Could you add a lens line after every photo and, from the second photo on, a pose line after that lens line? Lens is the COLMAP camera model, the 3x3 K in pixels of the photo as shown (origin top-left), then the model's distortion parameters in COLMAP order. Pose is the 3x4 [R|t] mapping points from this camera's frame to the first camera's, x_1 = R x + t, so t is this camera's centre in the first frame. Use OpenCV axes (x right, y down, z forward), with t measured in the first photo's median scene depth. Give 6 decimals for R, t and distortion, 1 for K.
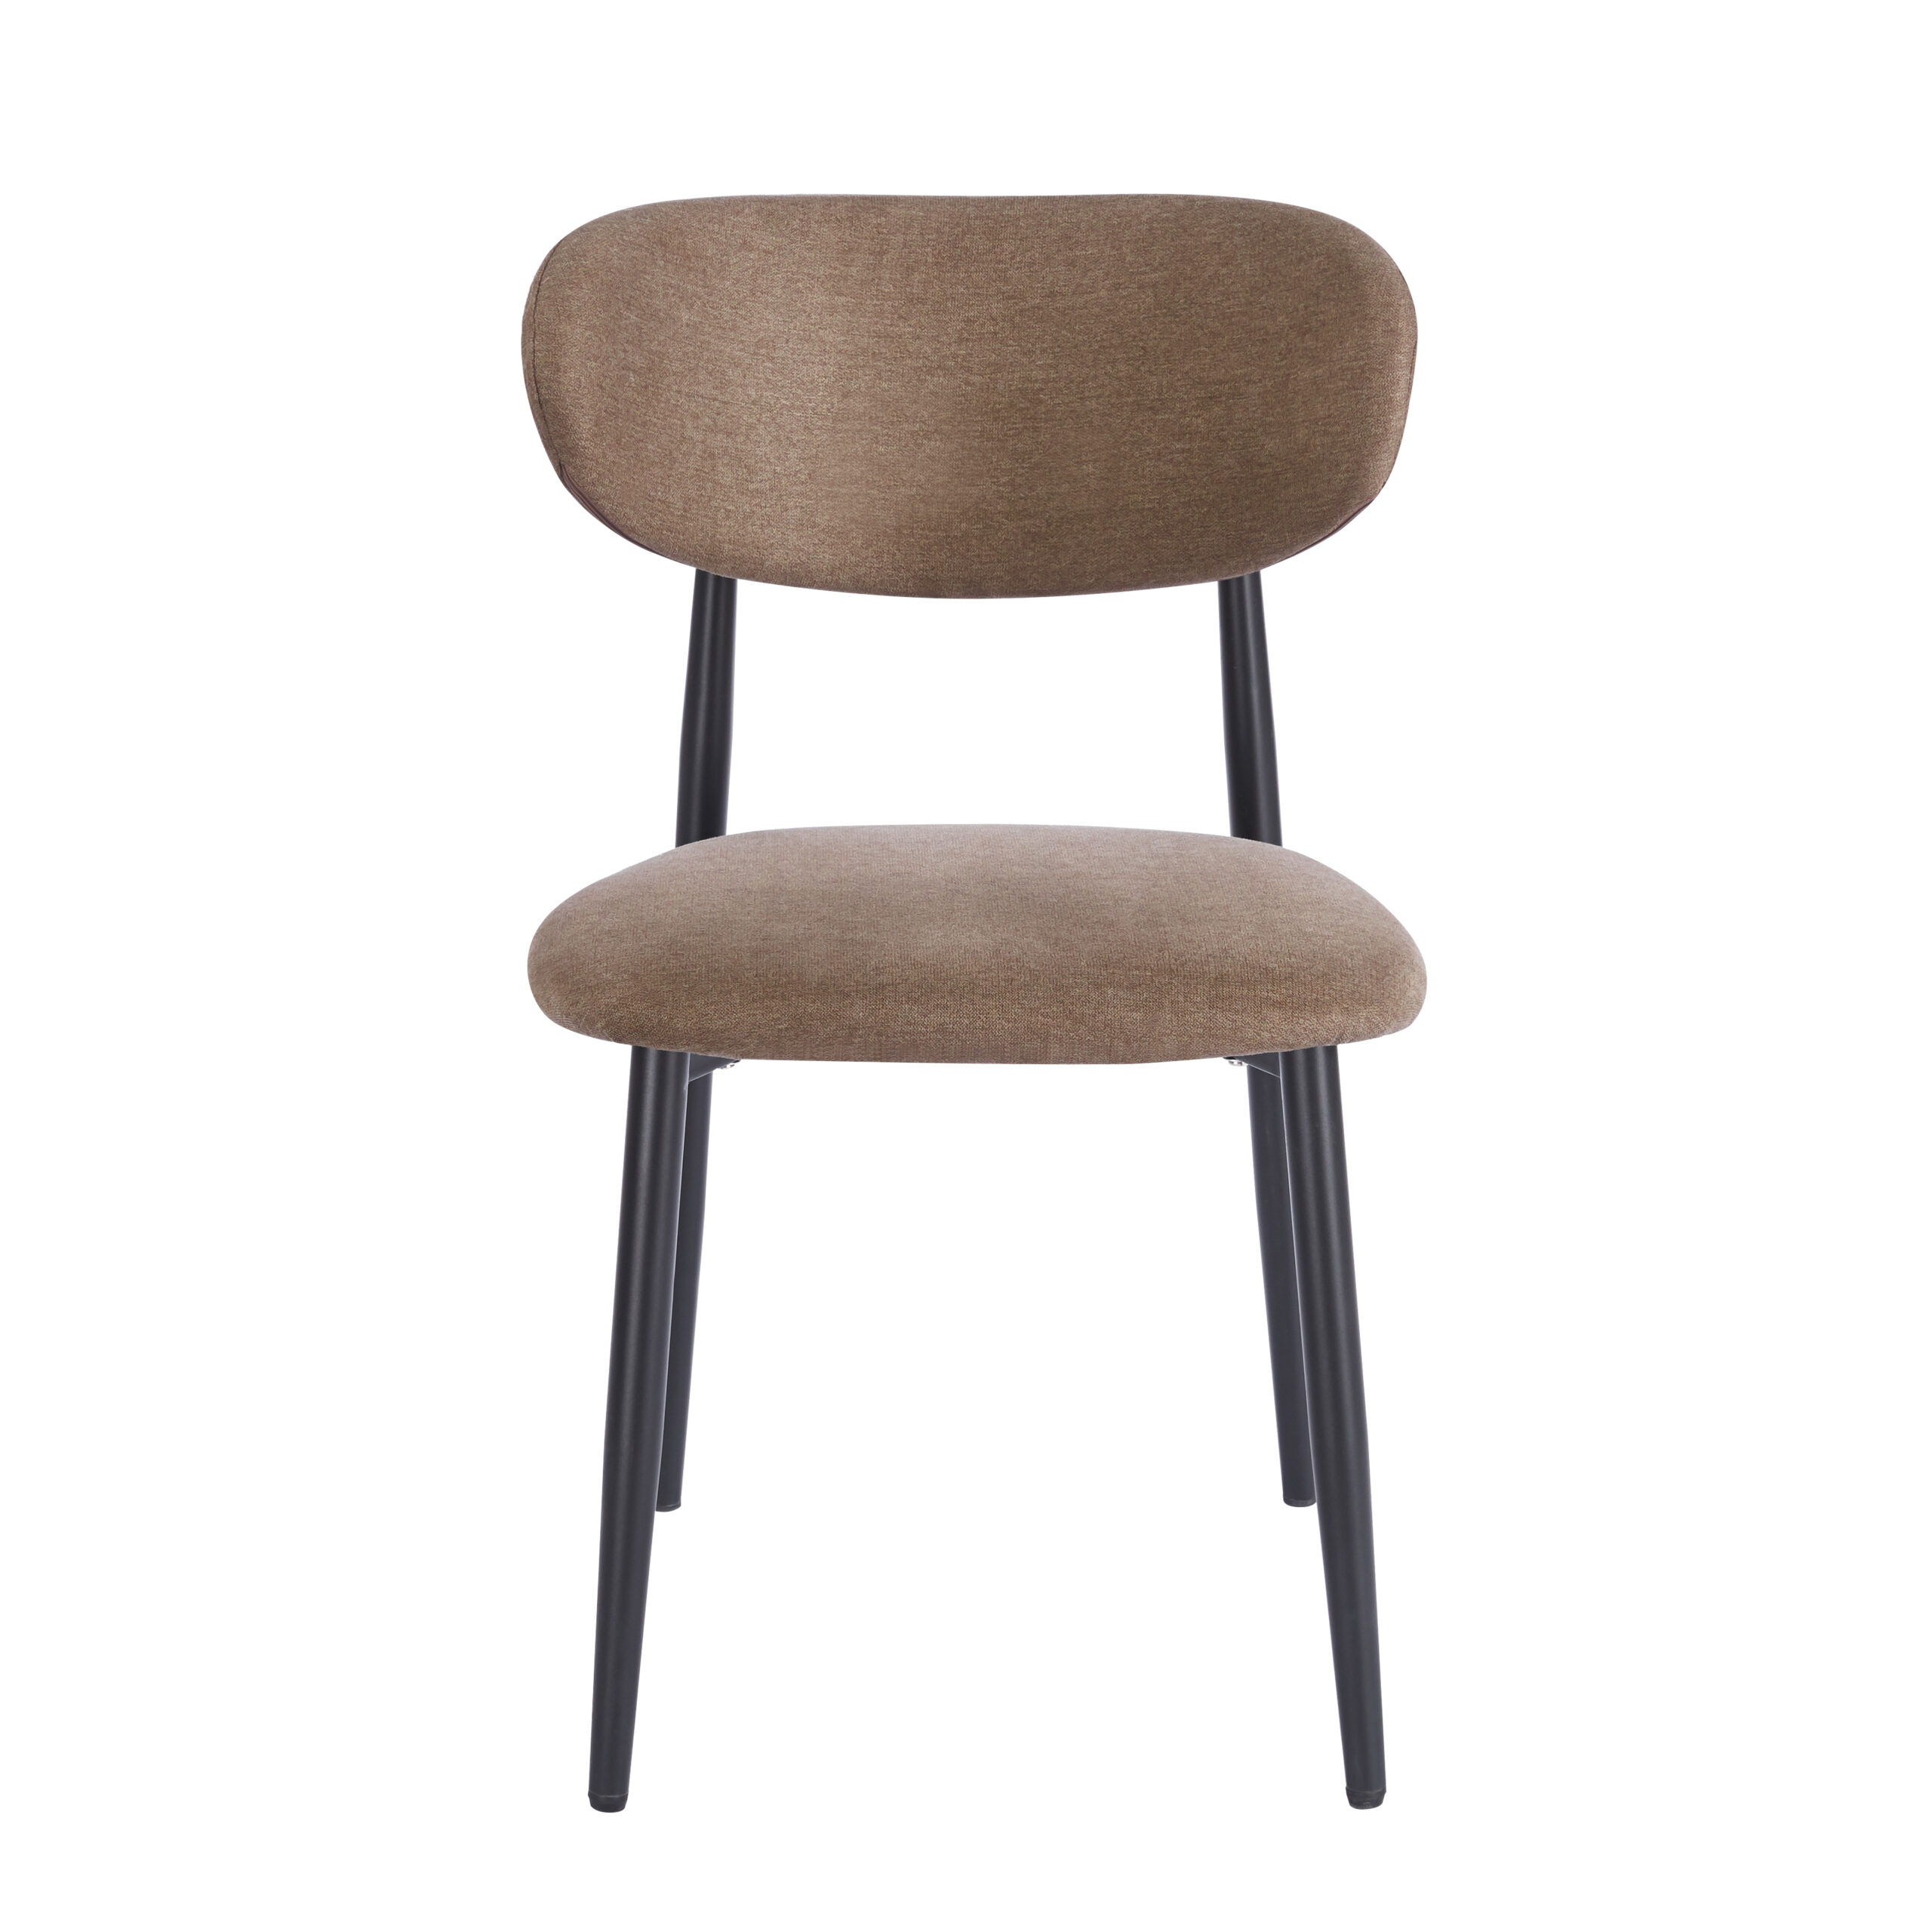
lens RADIAL K [[4894.8, 0, 966.0], [0, 4894.8, 966.0], [0, 0, 1]] dist [0.046783, 0.010974]
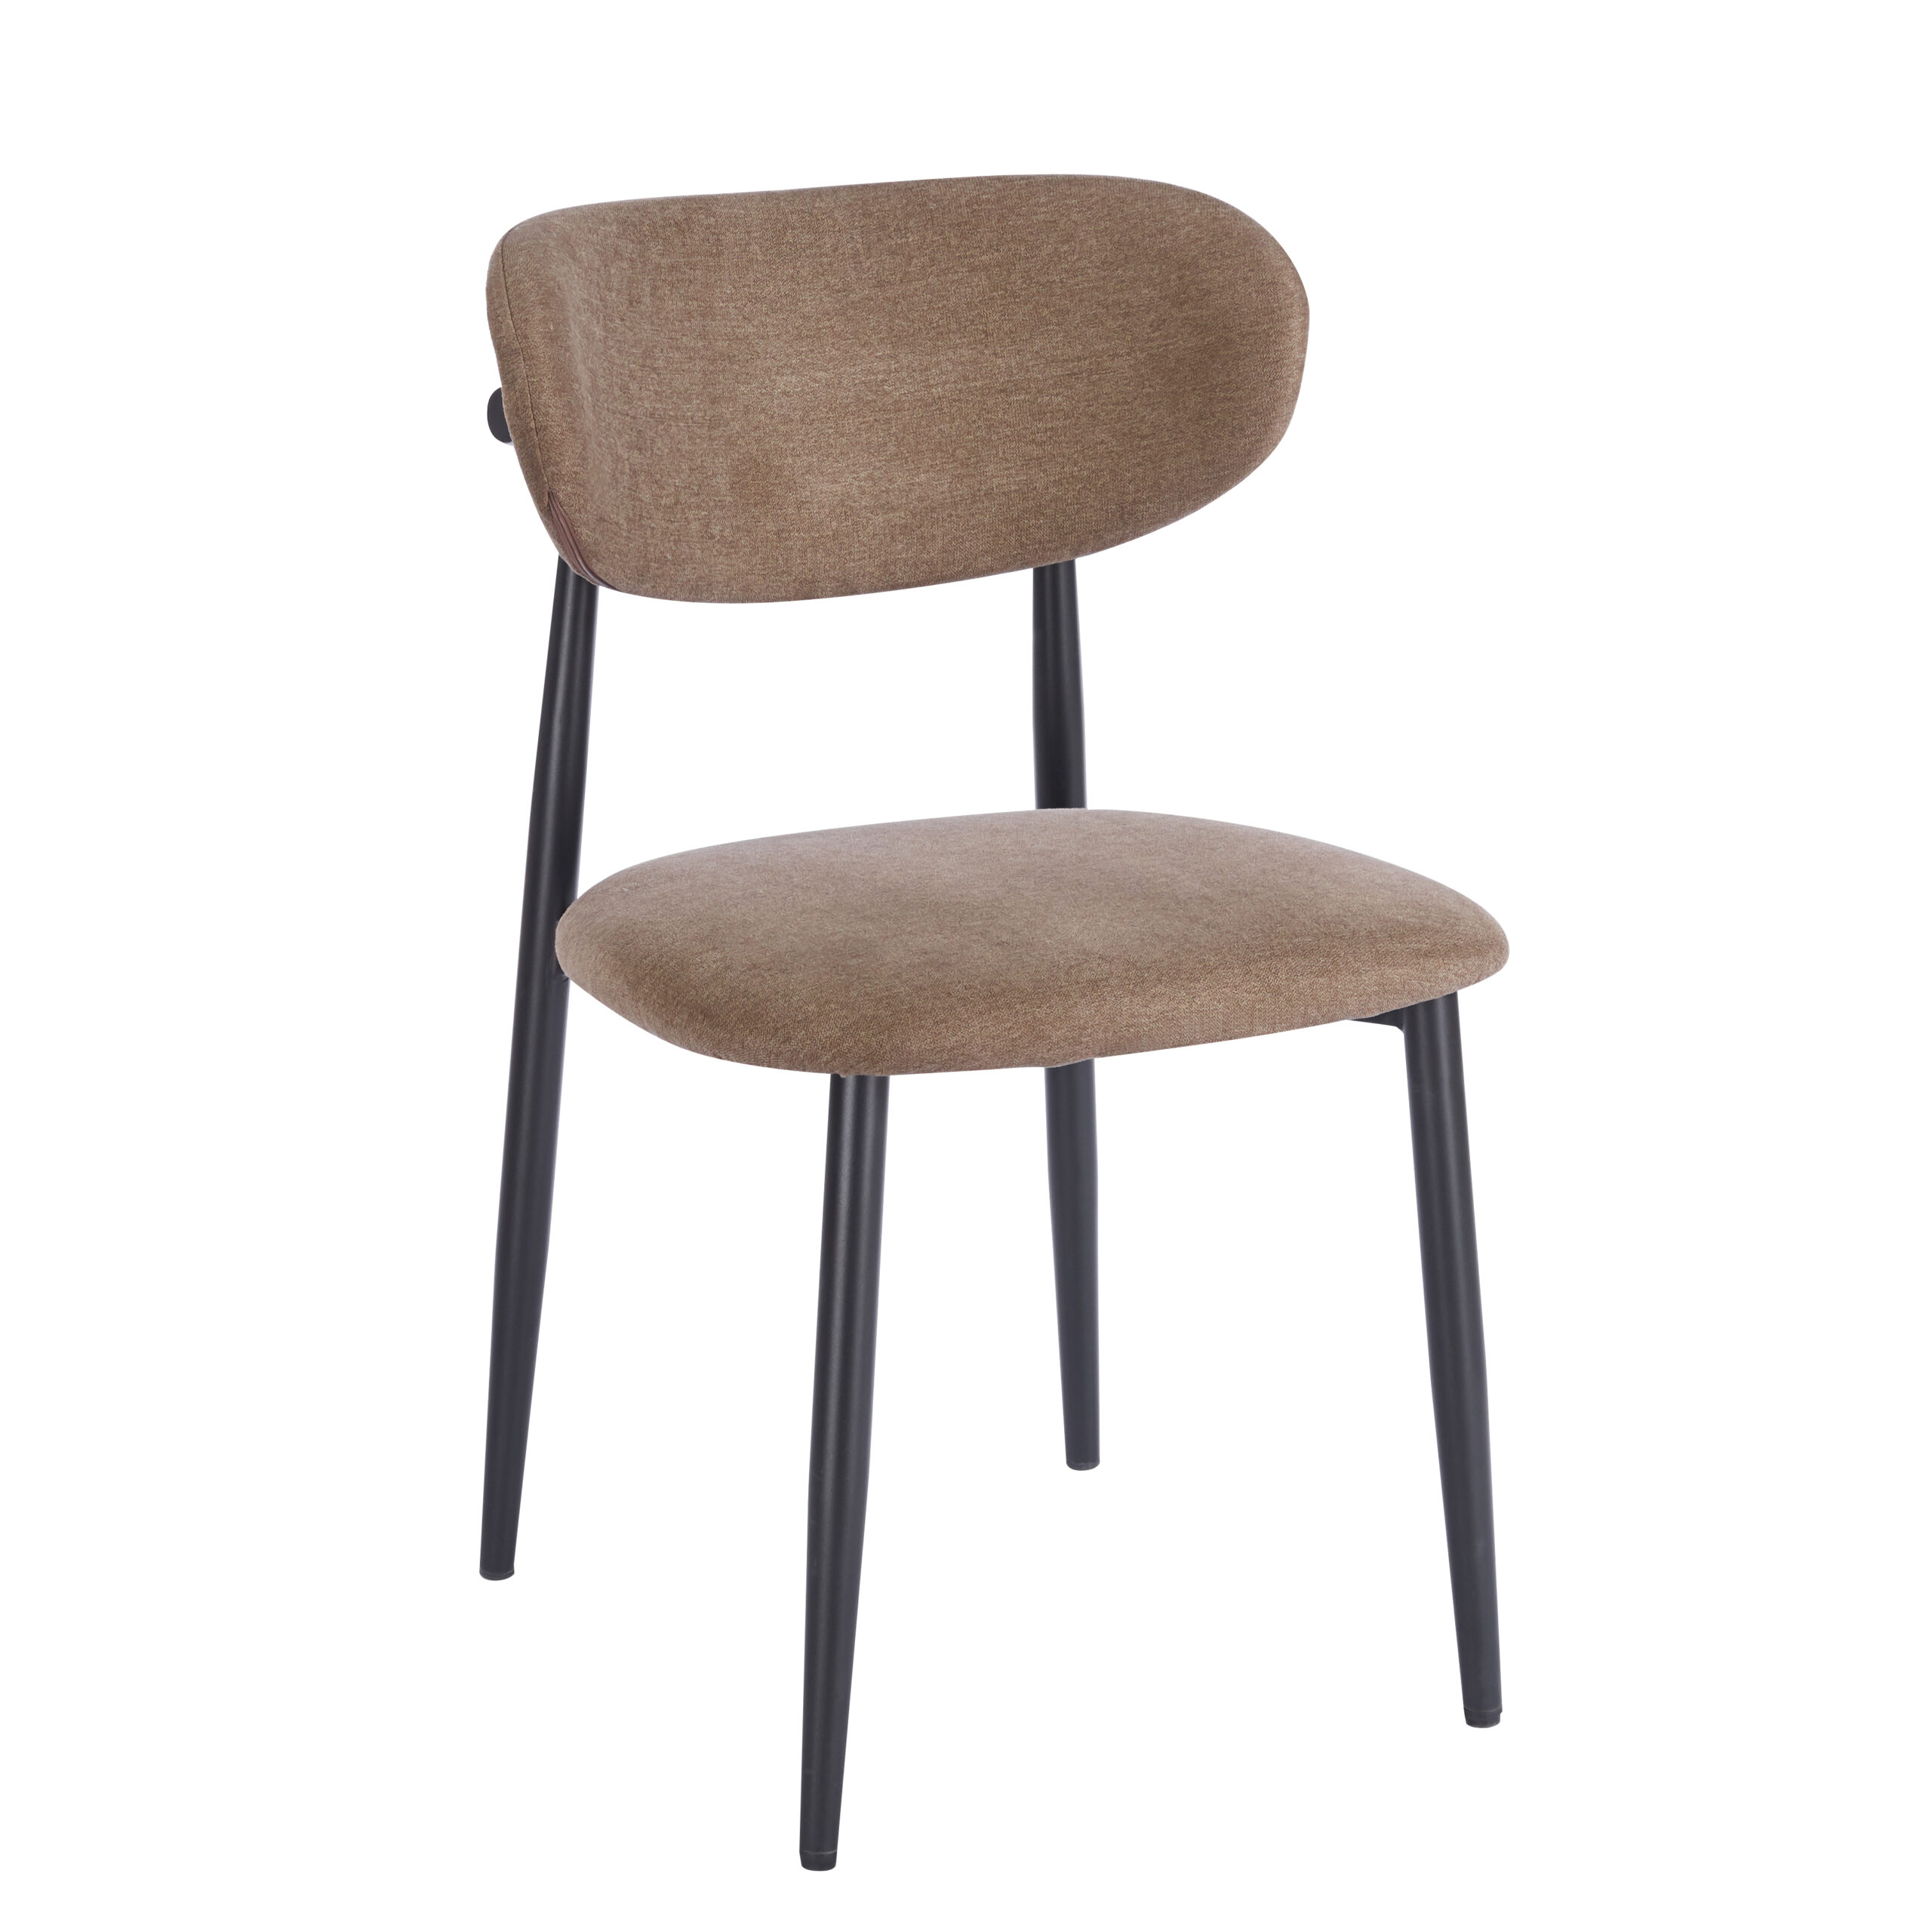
lens RADIAL K [[4894.8, 0, 966.0], [0, 4894.8, 966.0], [0, 0, 1]] dist [0.046783, 0.010974]
pose [[0.918652, -0.121727, 0.375847, -0.358687], [0.120520, 0.992349, 0.026818, -0.025121], [-0.376236, 0.020660, 0.926294, 0.080313]]
